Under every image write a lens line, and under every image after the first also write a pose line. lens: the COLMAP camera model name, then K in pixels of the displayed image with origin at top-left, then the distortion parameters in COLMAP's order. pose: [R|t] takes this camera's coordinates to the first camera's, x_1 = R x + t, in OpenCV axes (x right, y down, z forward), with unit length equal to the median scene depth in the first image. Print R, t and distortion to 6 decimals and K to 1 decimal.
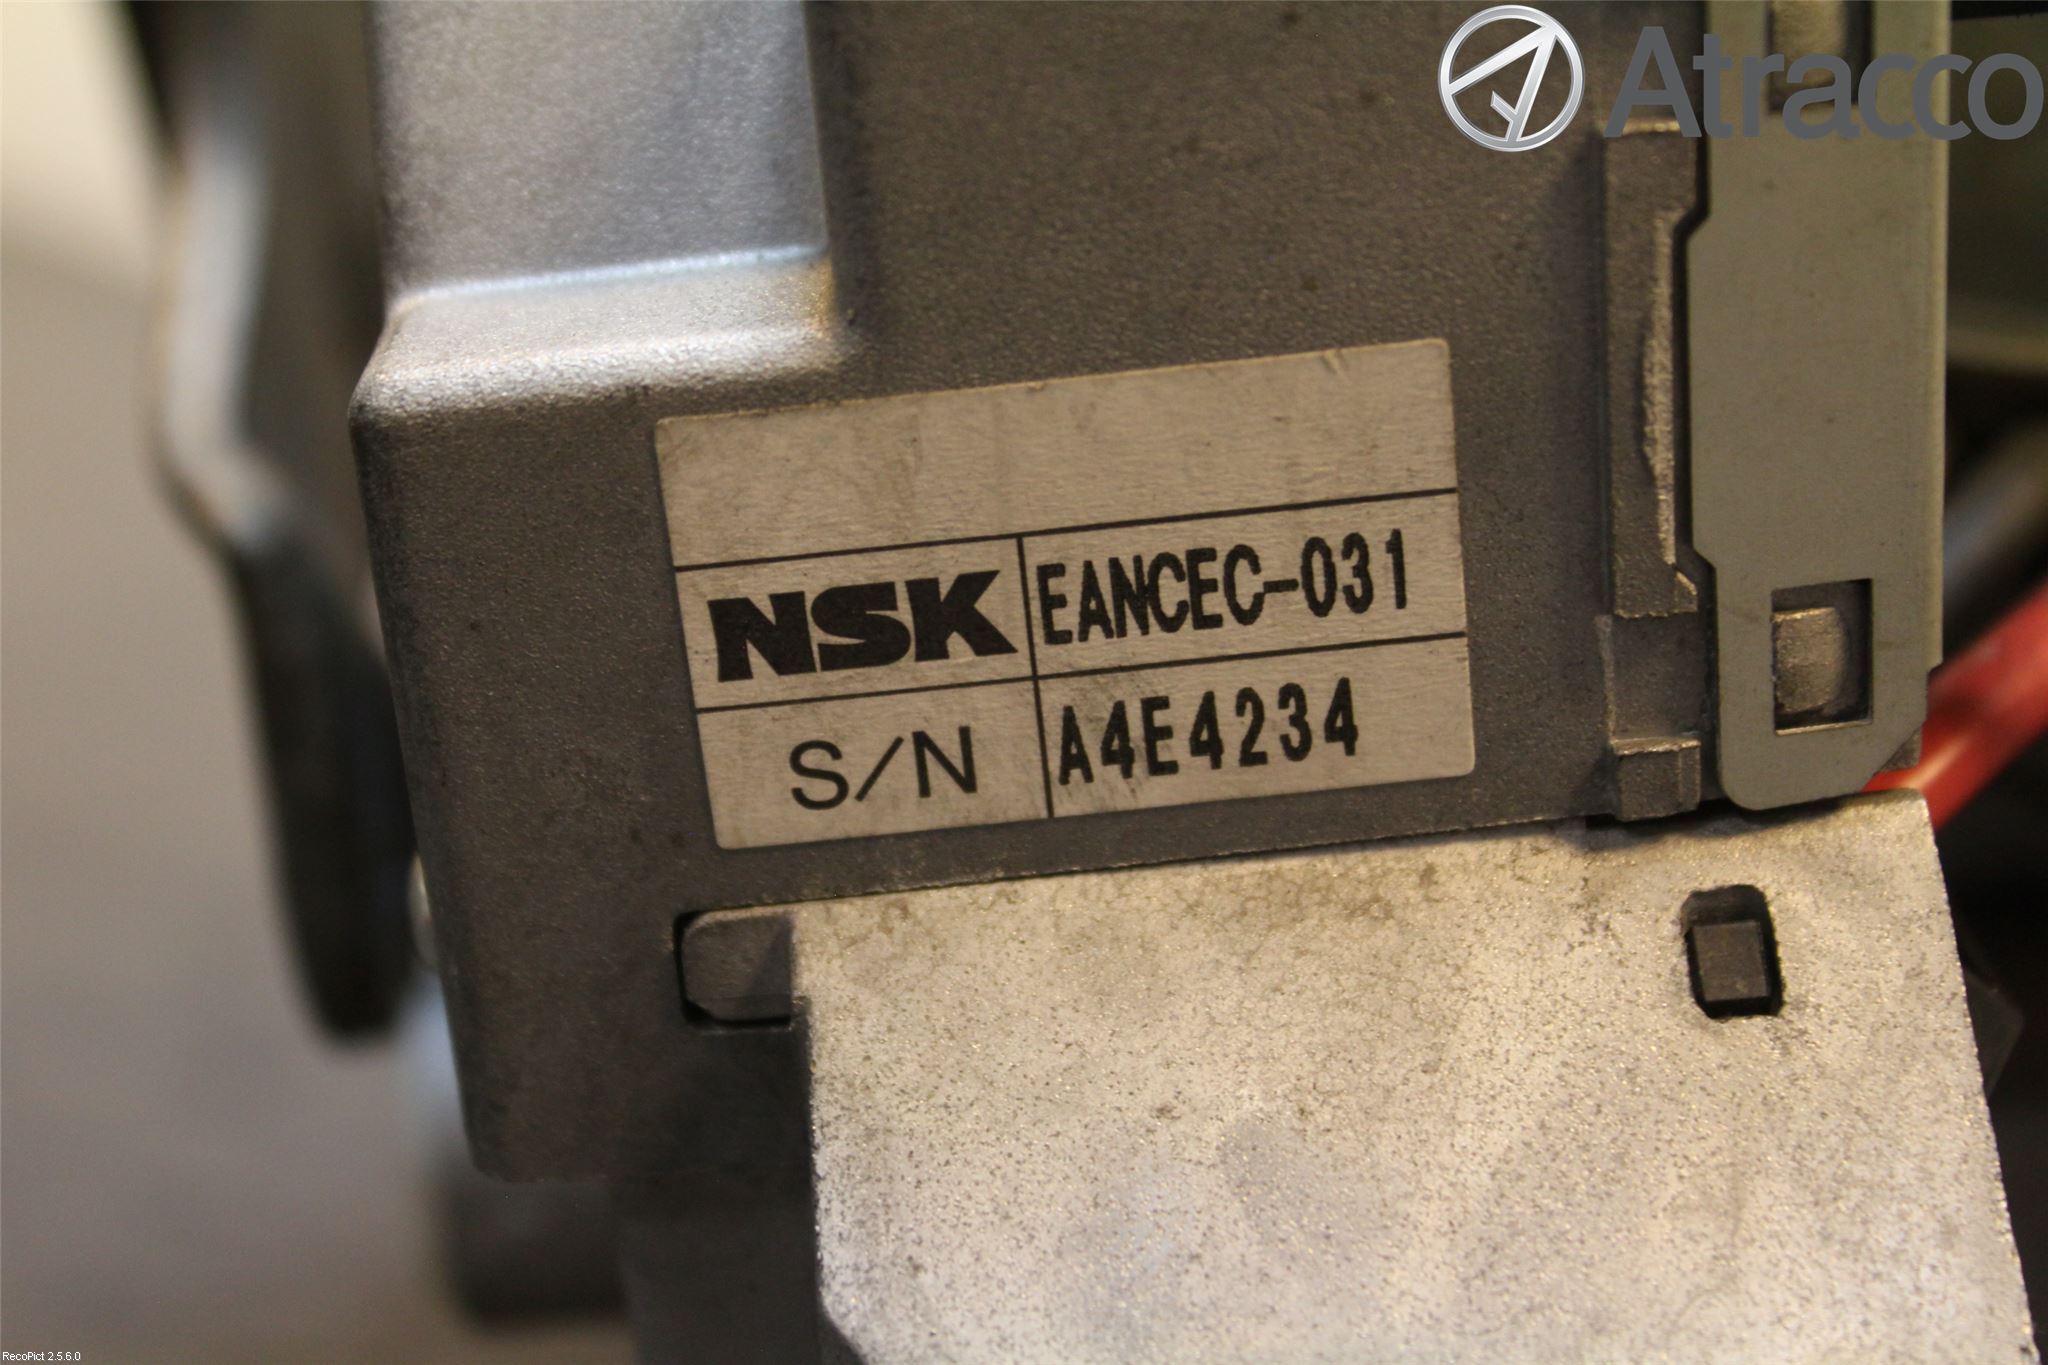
lens RADIAL K [[3969.3, 0, 1024.8], [0, 3969.3, 676.1], [0, 0, 1]] dist [0.036394, 0.000000]
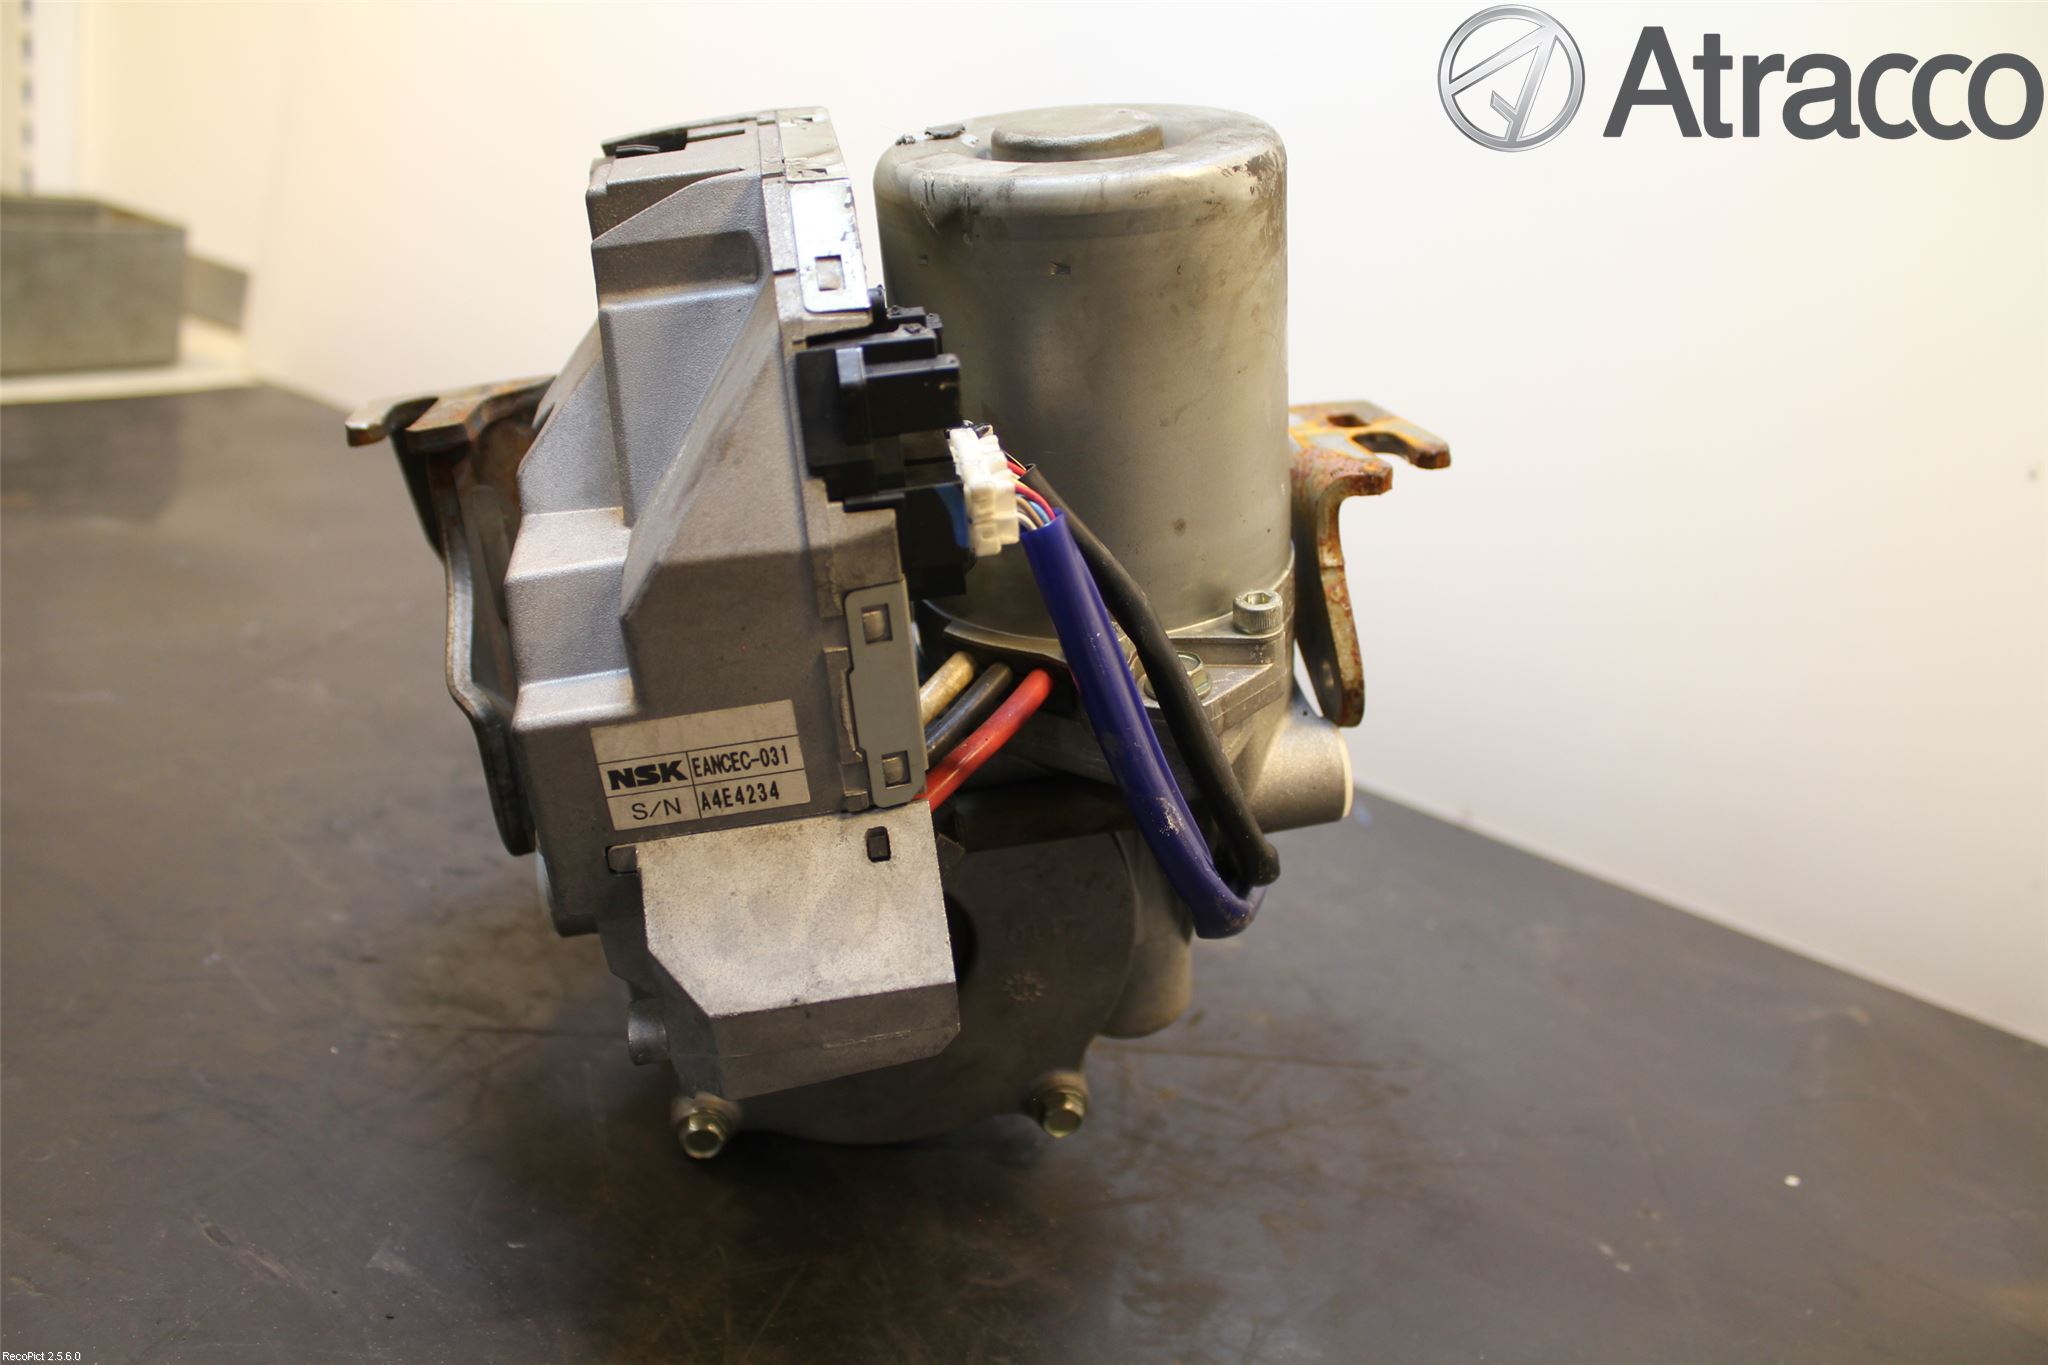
lens RADIAL K [[2125.7, 0, 1029.1], [0, 2125.7, 690.2], [0, 0, 1]] dist [-0.068463, 0.000000]
pose [[0.995878, -0.049065, 0.076283, 0.174872], [0.039918, 0.992315, 0.117119, -0.320678], [-0.081443, -0.113591, 0.990184, -1.064998]]
